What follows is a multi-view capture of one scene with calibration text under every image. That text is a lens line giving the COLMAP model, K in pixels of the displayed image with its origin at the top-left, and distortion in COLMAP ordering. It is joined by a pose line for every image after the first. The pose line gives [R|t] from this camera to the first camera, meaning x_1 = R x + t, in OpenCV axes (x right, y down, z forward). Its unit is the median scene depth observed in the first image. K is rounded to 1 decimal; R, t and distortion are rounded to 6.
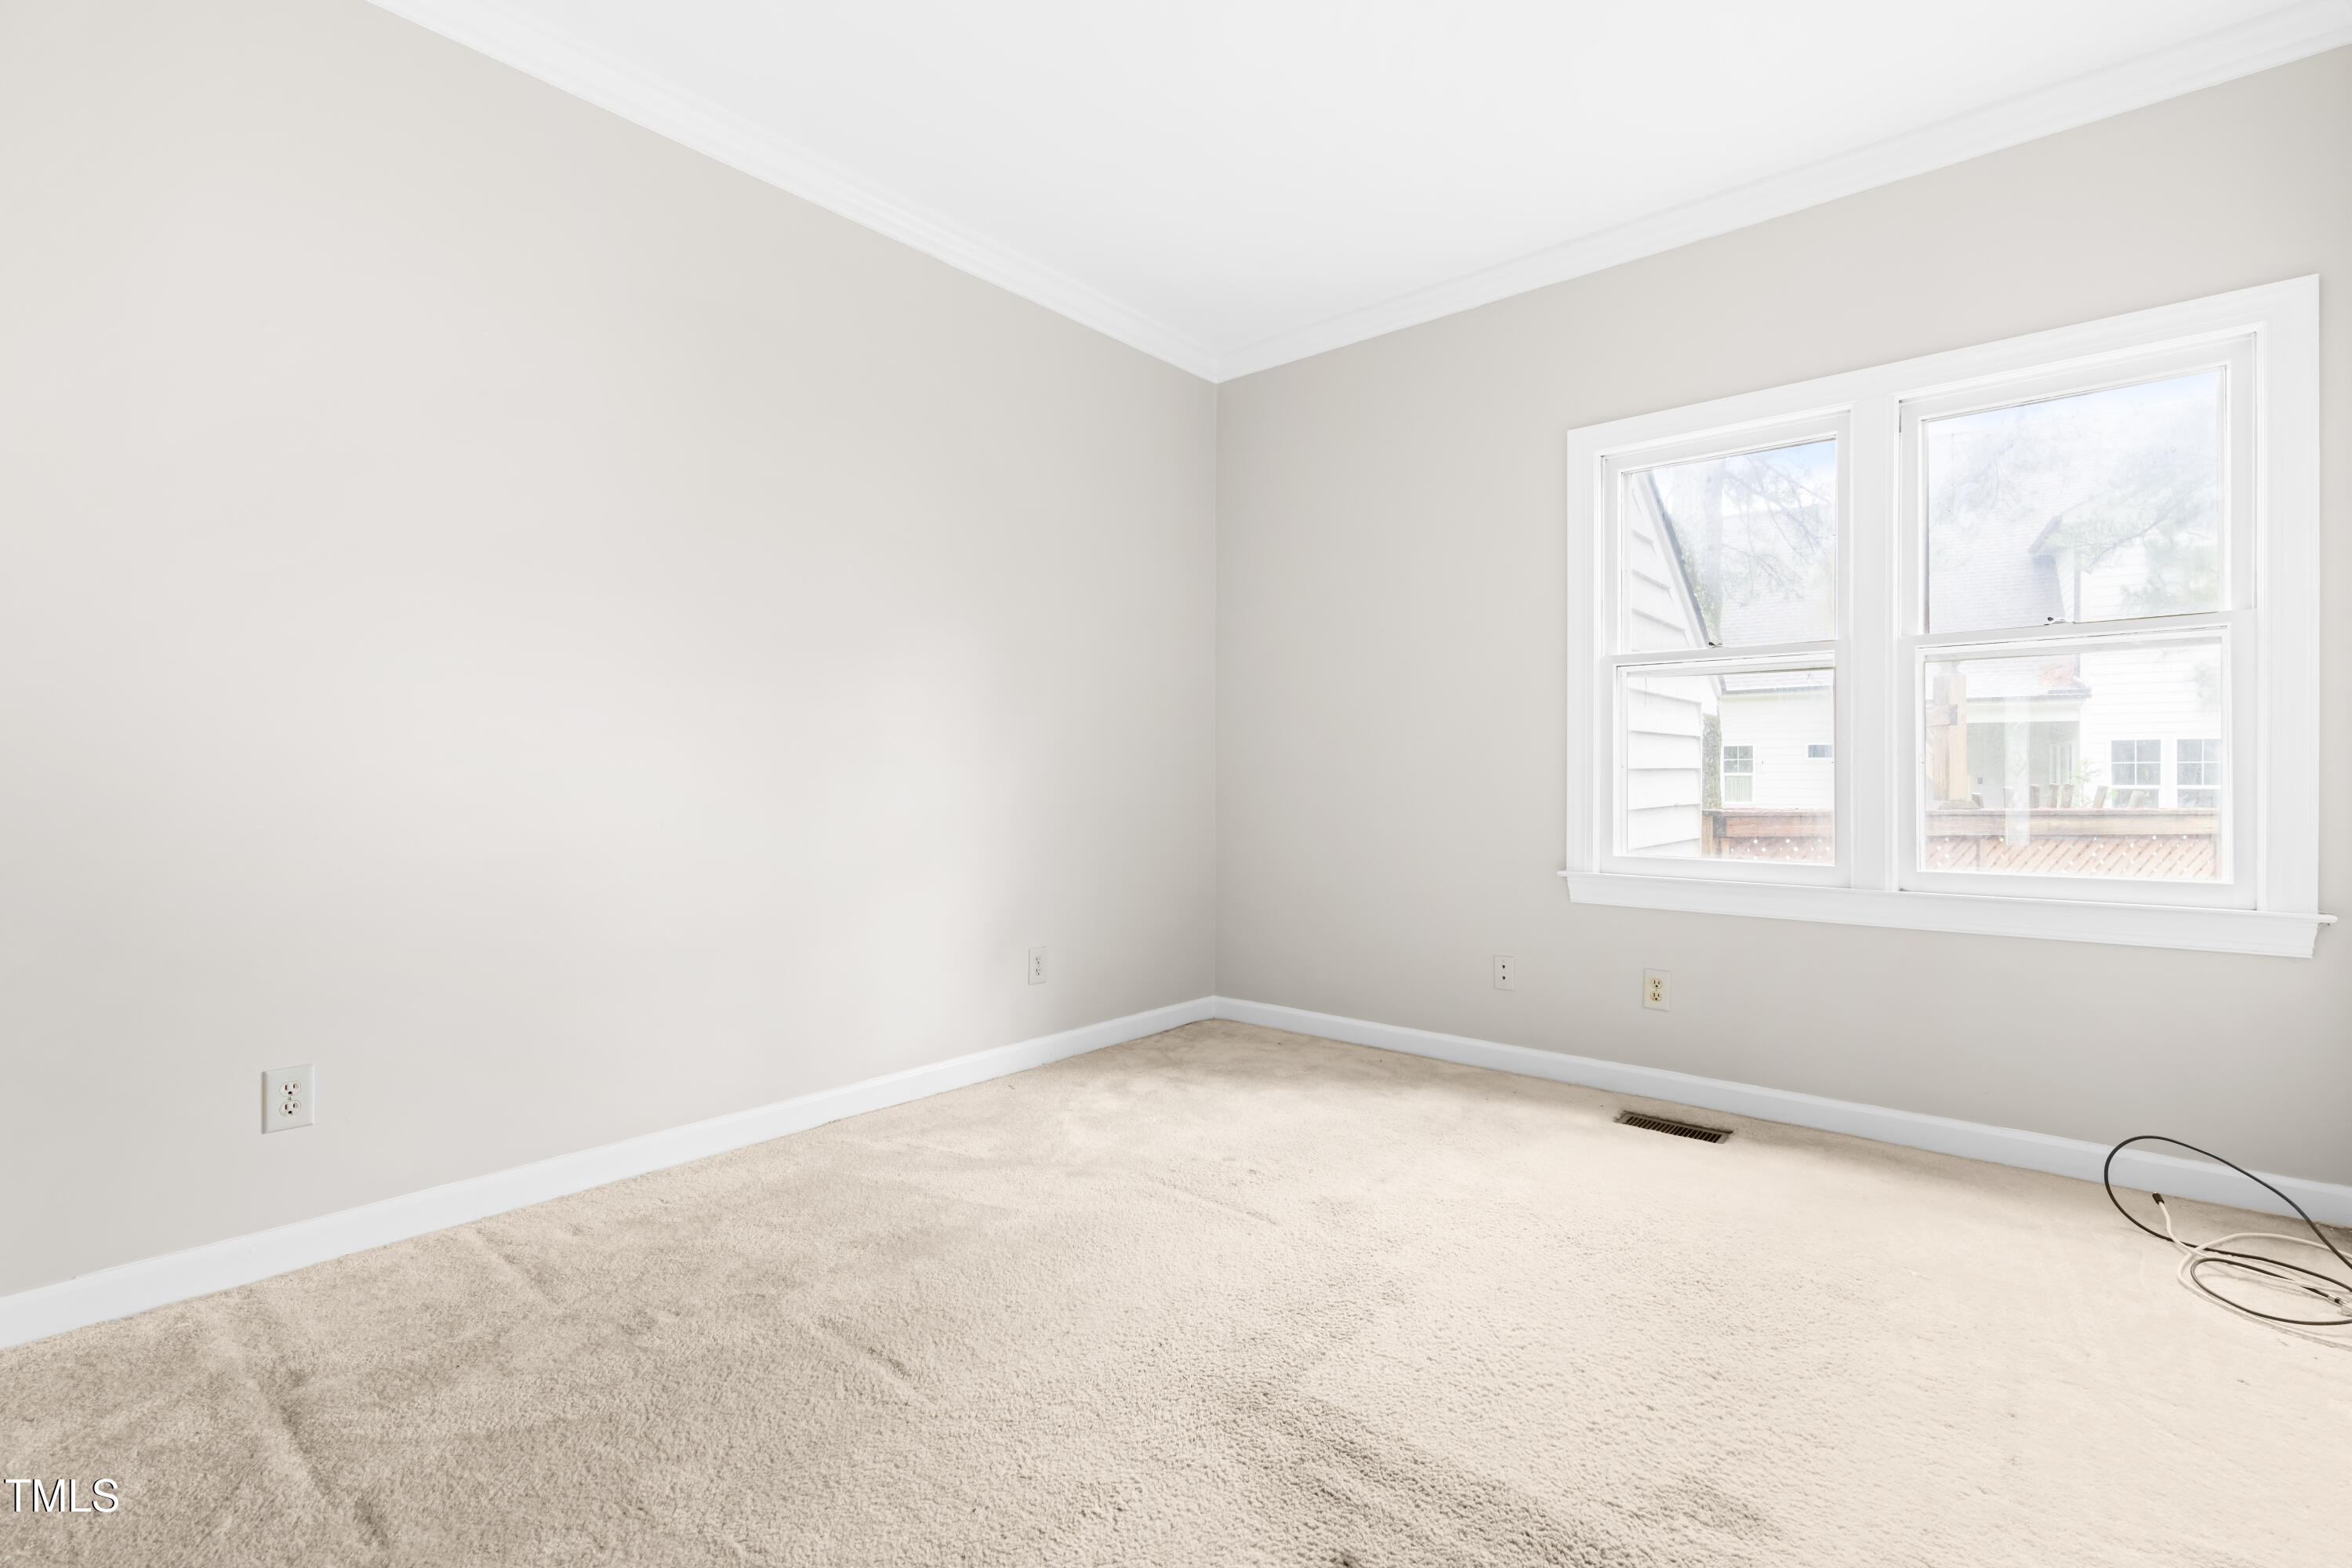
lens RADIAL K [[1057.1, 0, 1170.7], [0, 1057.1, 786.4], [0, 0, 1]] dist [-0.015703, -0.000334]
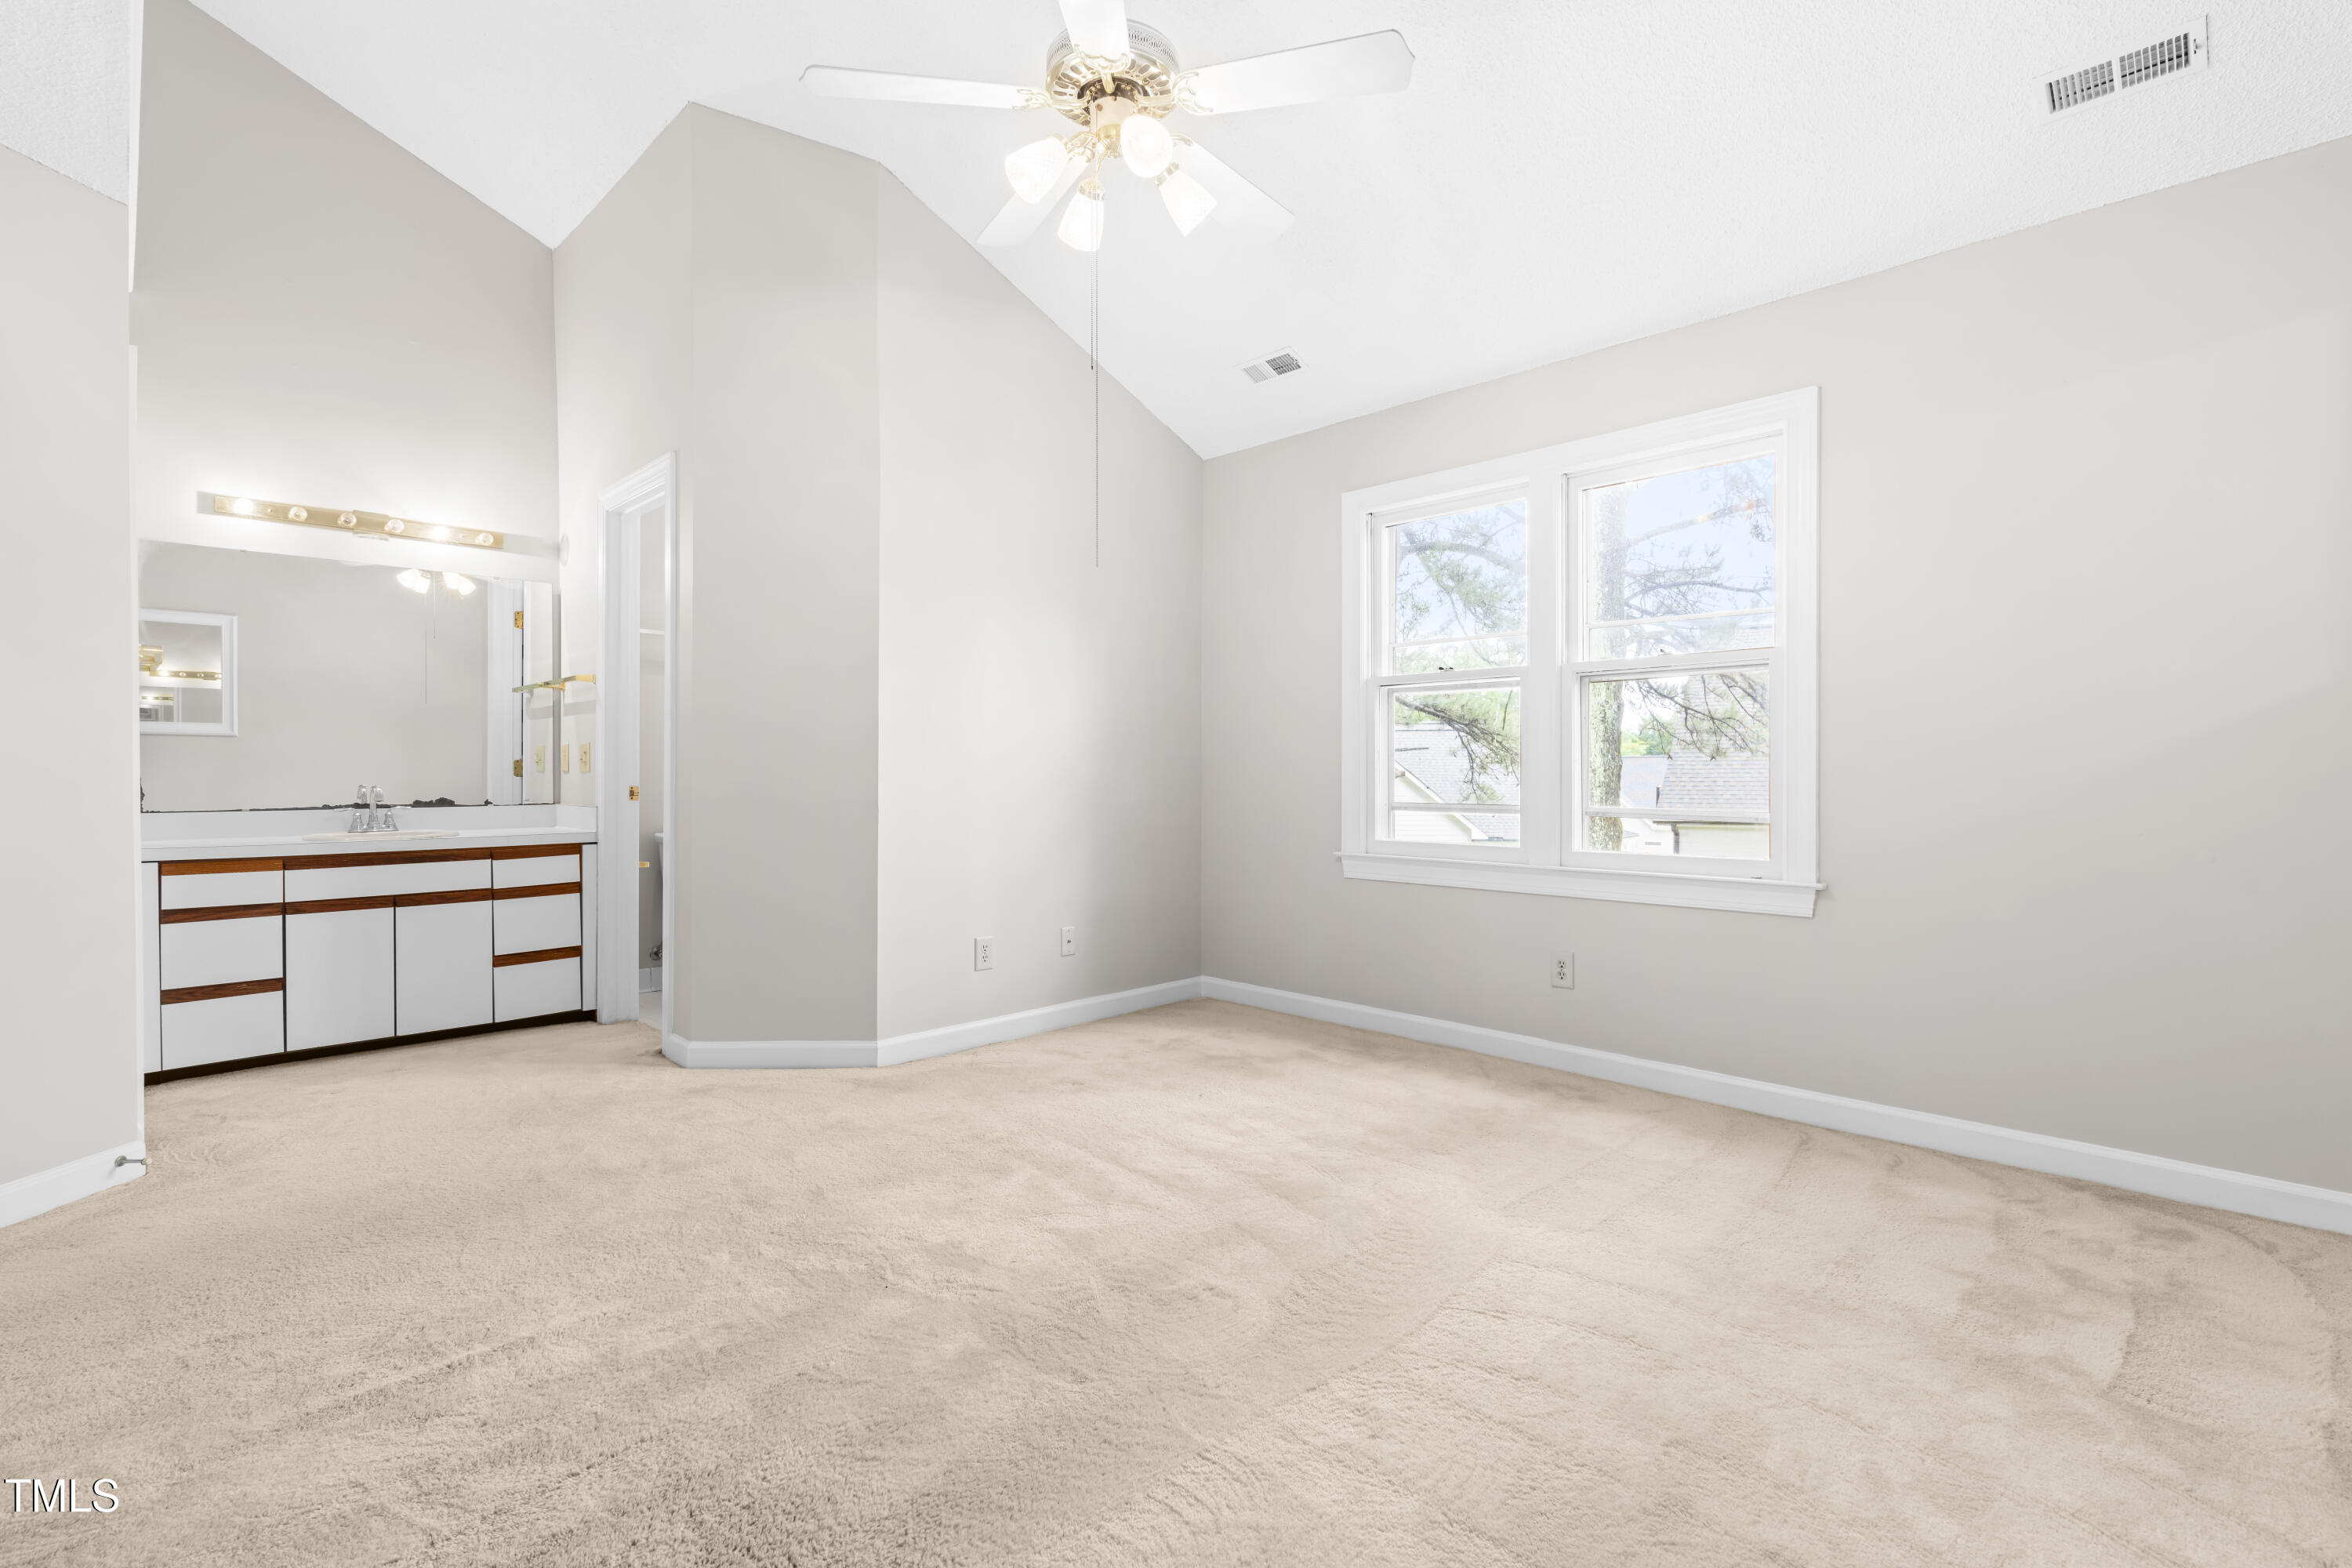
lens RADIAL K [[1057.1, 0, 1167.3], [0, 1057.1, 761.5], [0, 0, 1]] dist [-0.015703, -0.000334]
pose [[0.996272, 0.000641, -0.086261, 0.287025], [-0.002477, 0.999773, -0.021175, 0.002392], [0.086228, 0.021310, 0.996048, -0.248641]]
